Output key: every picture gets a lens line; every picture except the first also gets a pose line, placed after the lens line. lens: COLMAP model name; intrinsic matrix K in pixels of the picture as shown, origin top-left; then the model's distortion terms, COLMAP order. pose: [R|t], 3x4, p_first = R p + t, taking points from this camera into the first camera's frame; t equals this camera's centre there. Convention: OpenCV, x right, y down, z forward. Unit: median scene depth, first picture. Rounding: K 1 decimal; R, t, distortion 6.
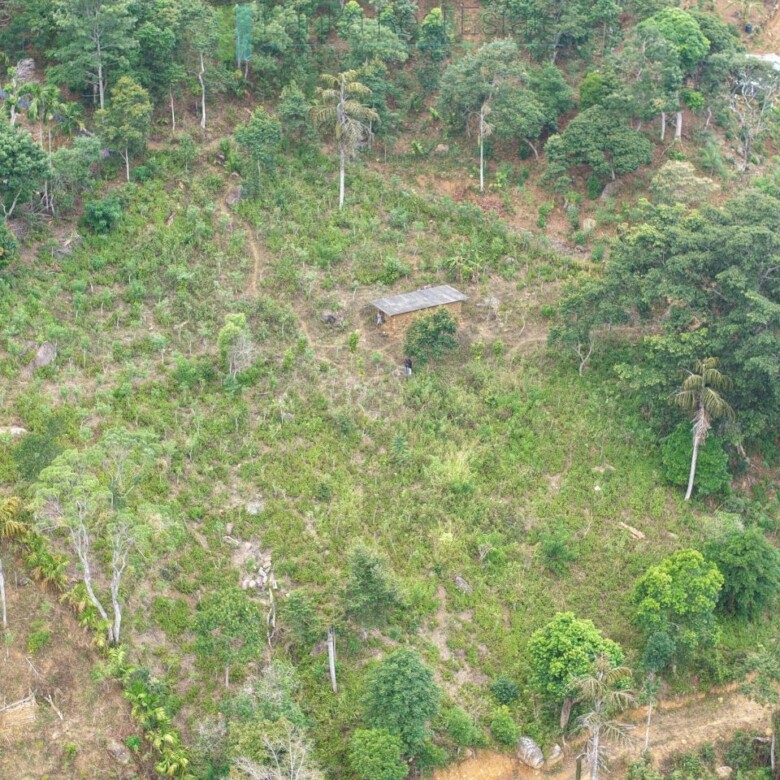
lens RADIAL K [[2015.5, 0, 399.2], [0, 2015.5, 392.4], [0, 0, 1]] dist [0.006298, 0.028481]
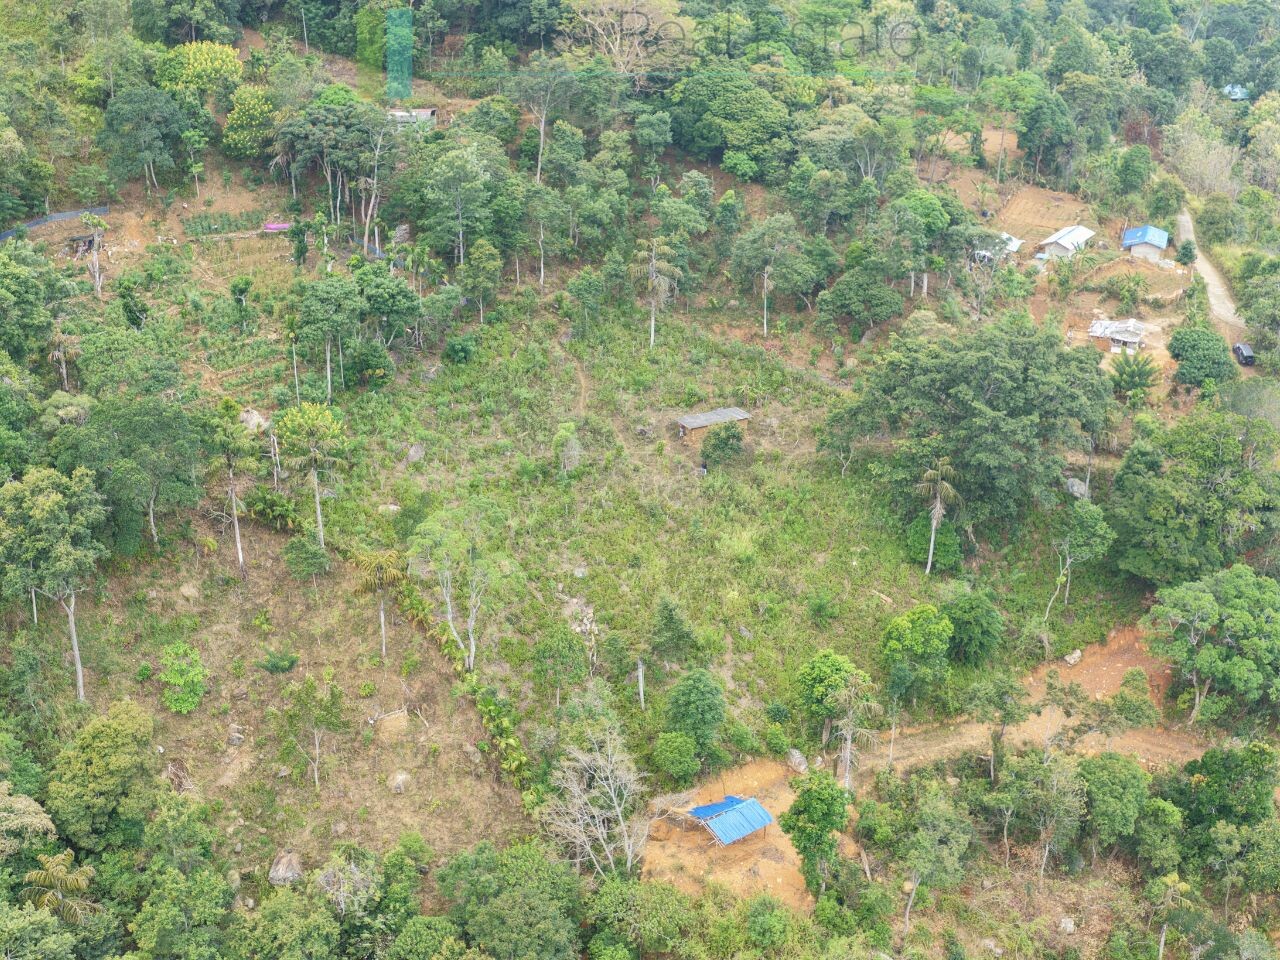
lens RADIAL K [[1782.5, 0, 646.5], [0, 1782.5, 480.7], [0, 0, 1]] dist [0.006716, -0.057593]
pose [[0.999512, 0.010377, -0.029465, 0.001467], [-0.011941, 0.998501, -0.053411, 0.056673], [0.028867, 0.053737, 0.998138, -0.107175]]
